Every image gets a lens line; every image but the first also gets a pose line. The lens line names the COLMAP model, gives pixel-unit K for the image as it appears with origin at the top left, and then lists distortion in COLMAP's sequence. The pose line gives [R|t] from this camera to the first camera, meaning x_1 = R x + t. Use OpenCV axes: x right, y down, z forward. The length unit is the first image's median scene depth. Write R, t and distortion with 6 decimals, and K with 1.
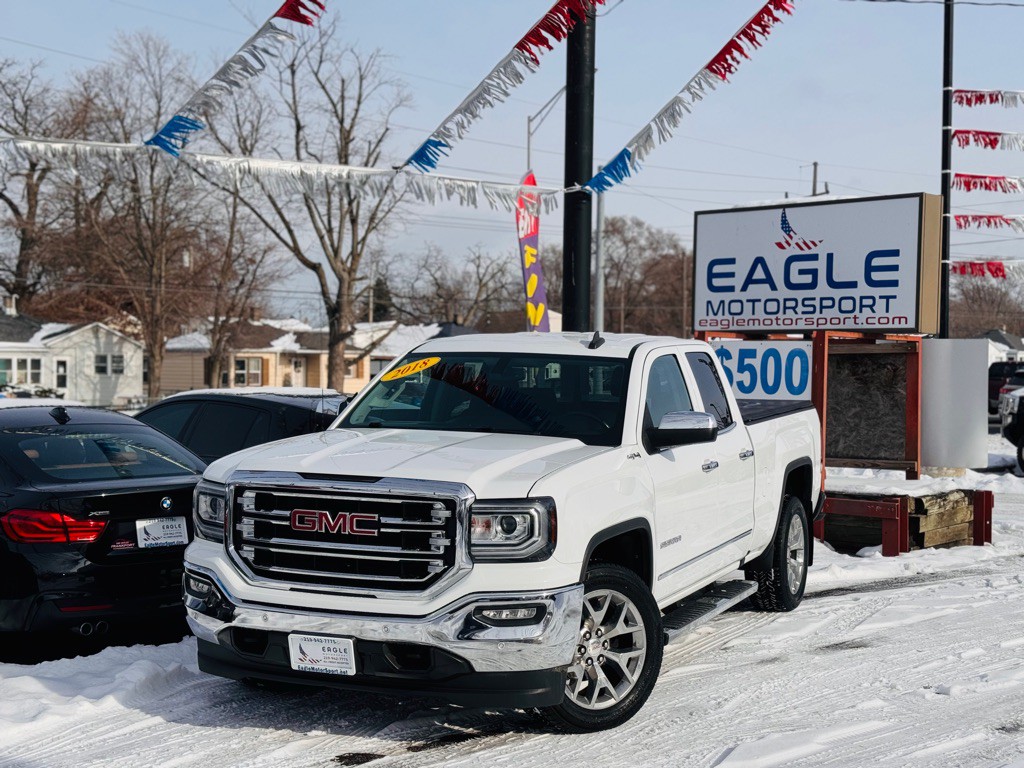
lens RADIAL K [[1546.2, 0, 511.6], [0, 1546.2, 392.8], [0, 0, 1]] dist [0.140765, -0.033839]
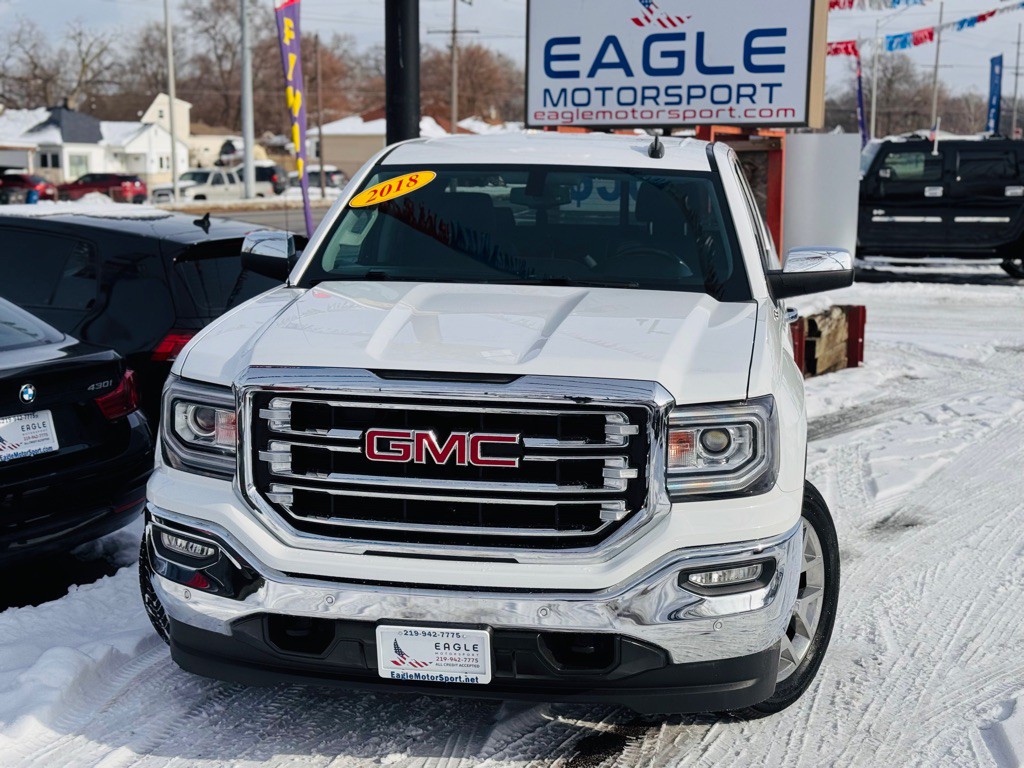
lens RADIAL K [[1542.5, 0, 520.2], [0, 1542.5, 389.0], [0, 0, 1]] dist [0.171992, -0.279536]
pose [[0.966351, -0.044260, 0.253391, -0.118384], [0.010274, 0.990941, 0.133907, -0.011783], [-0.257022, -0.126798, 0.958051, 0.191922]]
